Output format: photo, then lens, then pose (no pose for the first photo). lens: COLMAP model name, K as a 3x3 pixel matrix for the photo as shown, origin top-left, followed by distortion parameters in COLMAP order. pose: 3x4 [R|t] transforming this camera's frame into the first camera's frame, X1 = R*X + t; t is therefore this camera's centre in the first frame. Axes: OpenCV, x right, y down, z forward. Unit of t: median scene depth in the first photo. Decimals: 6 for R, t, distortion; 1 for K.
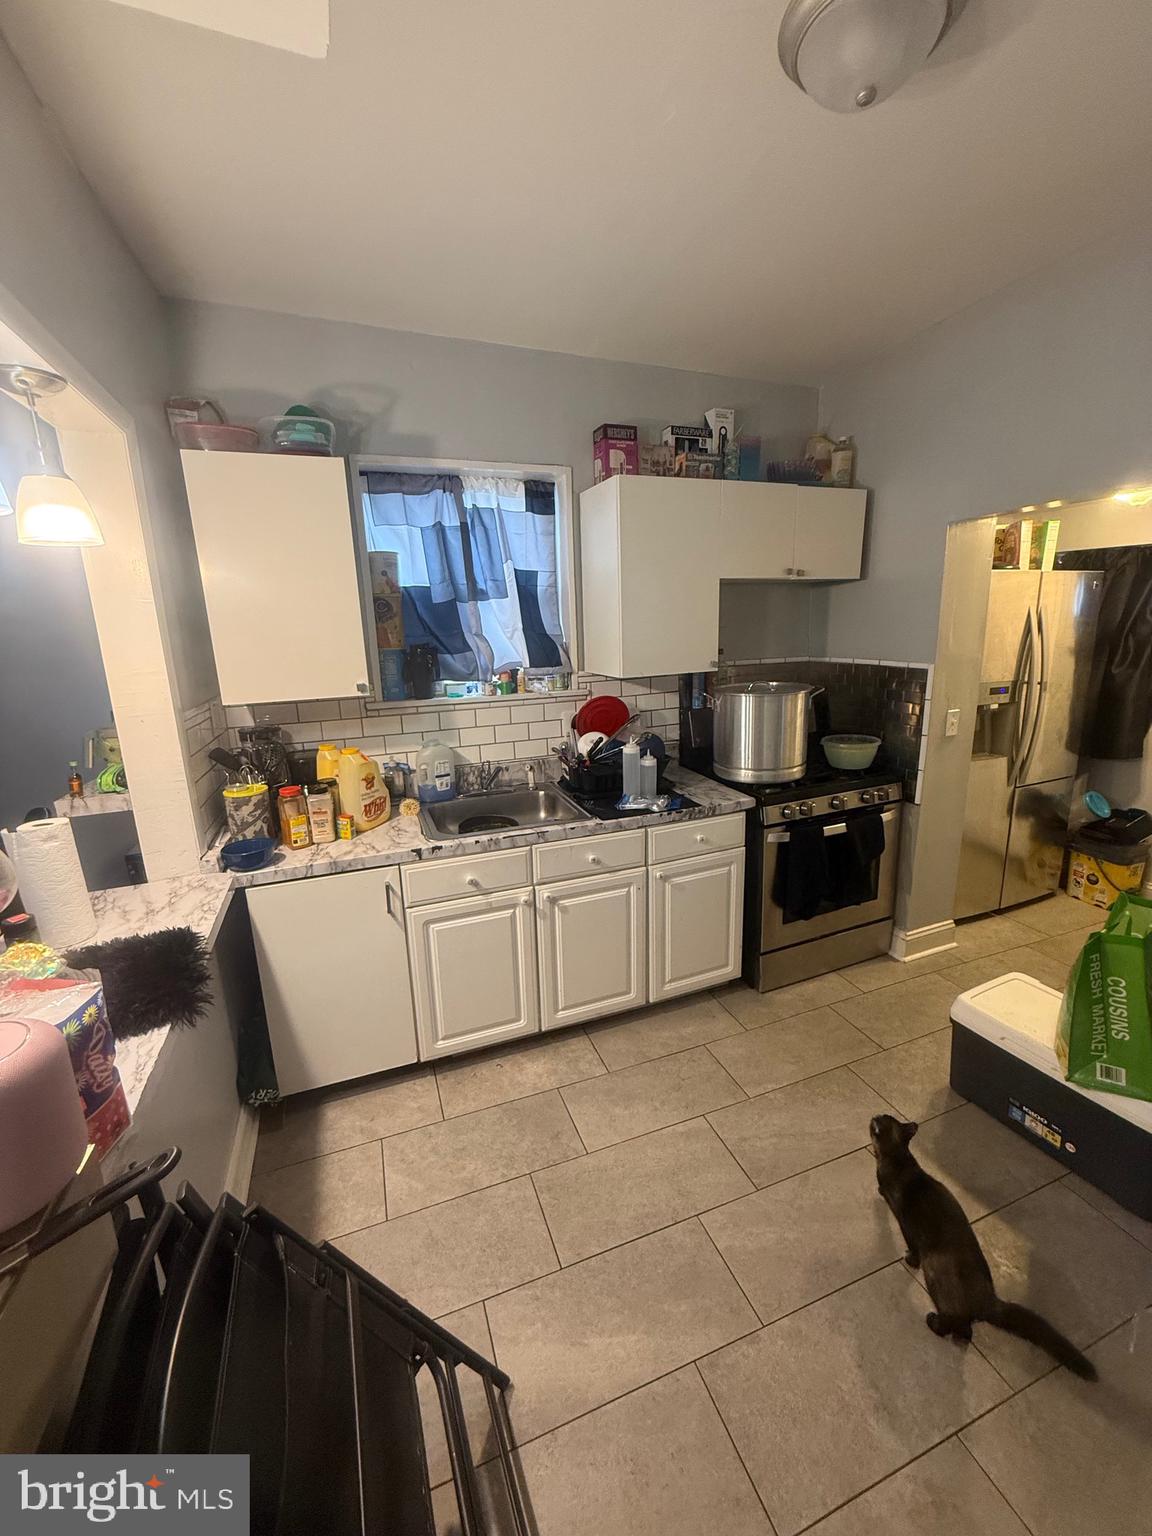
lens RADIAL K [[613.1, 0, 576.3], [0, 613.1, 764.5], [0, 0, 1]] dist [-0.000576, 0.000003]
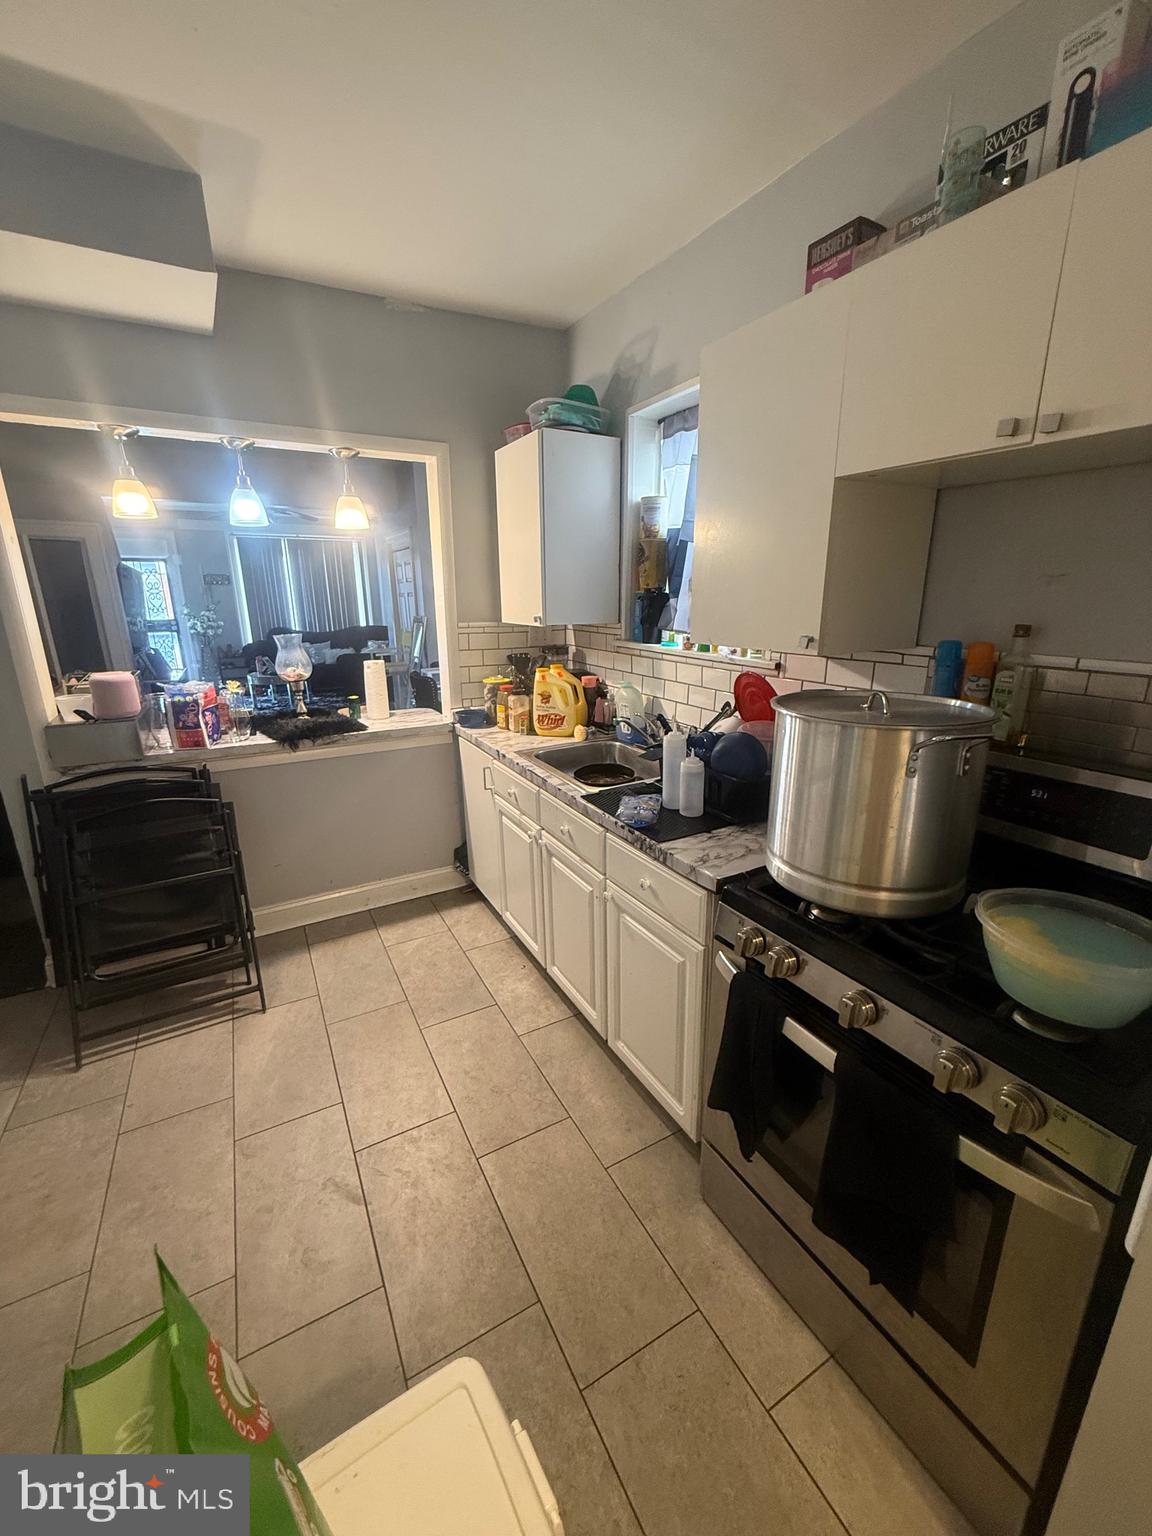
lens RADIAL K [[613.1, 0, 576.3], [0, 613.1, 764.5], [0, 0, 1]] dist [-0.000576, 0.000003]
pose [[0.144370, 0.300947, -0.942650, 0.745786], [-0.227334, 0.937236, 0.264401, -0.158911], [0.963056, 0.176125, 0.203724, 0.707500]]
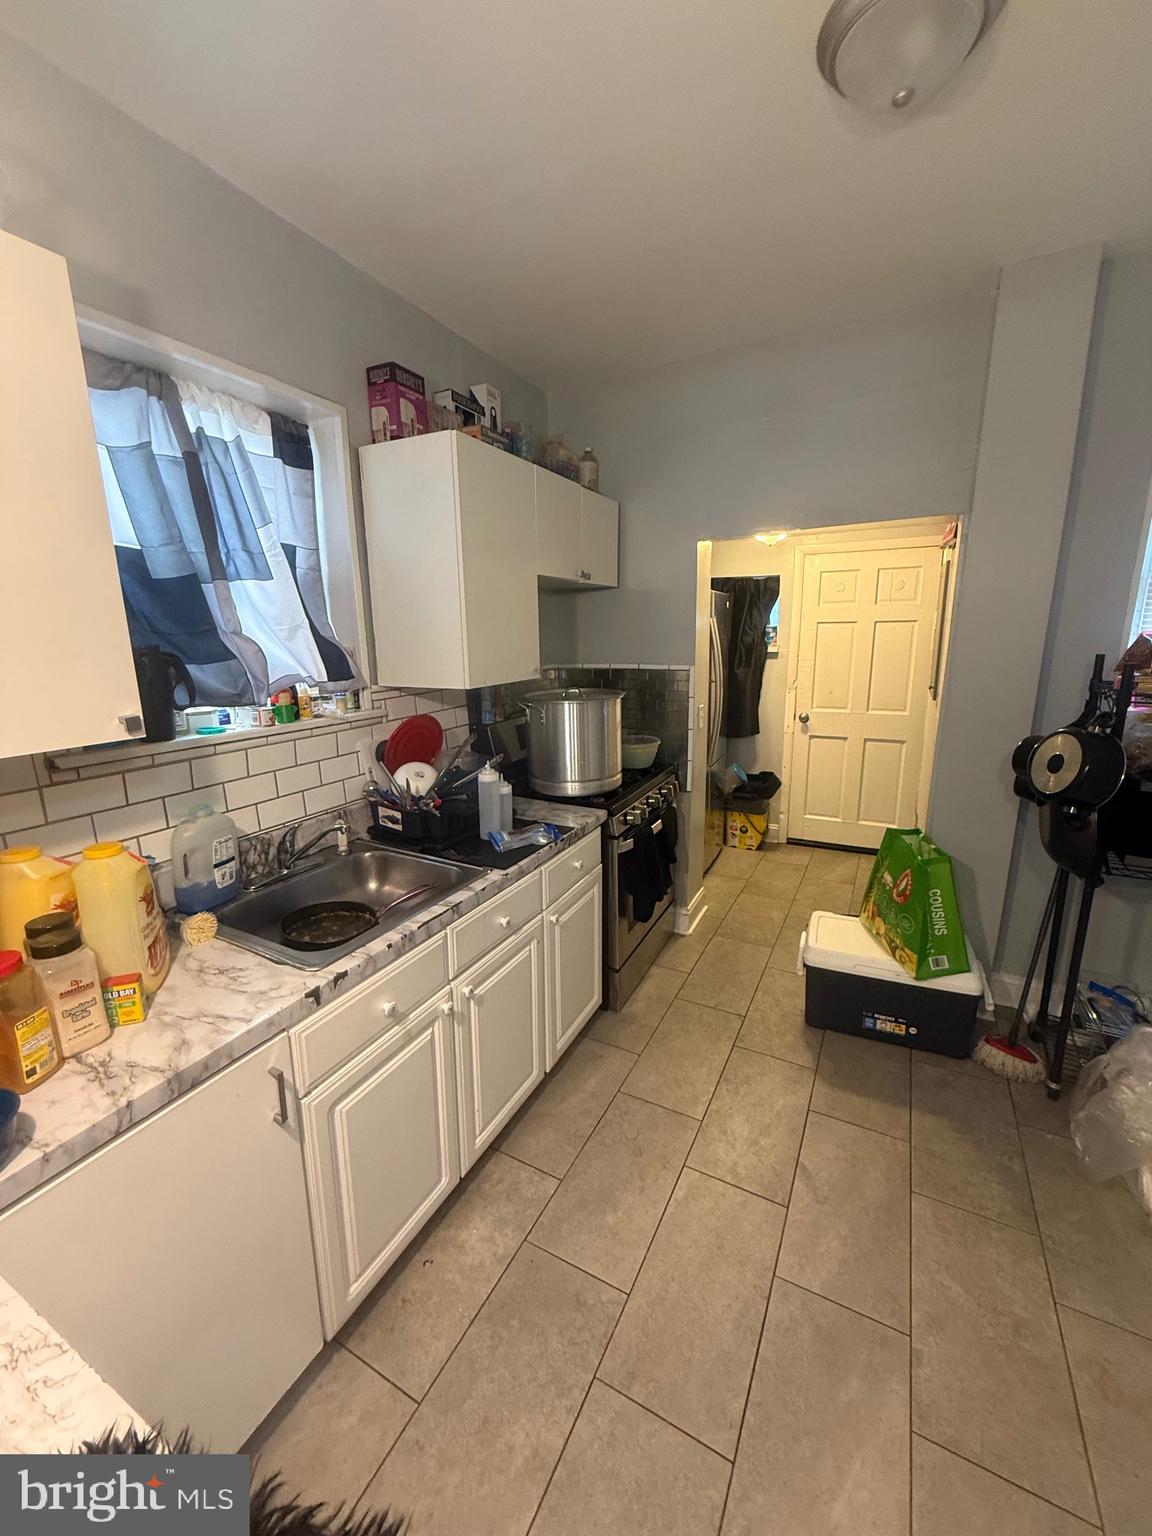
lens RADIAL K [[613.1, 0, 576.3], [0, 613.1, 764.5], [0, 0, 1]] dist [-0.000576, 0.000003]
pose [[0.746817, -0.123807, 0.653404, -0.334398], [0.144991, 0.989195, 0.021713, -0.039166], [-0.649032, 0.078522, 0.756698, 0.299146]]
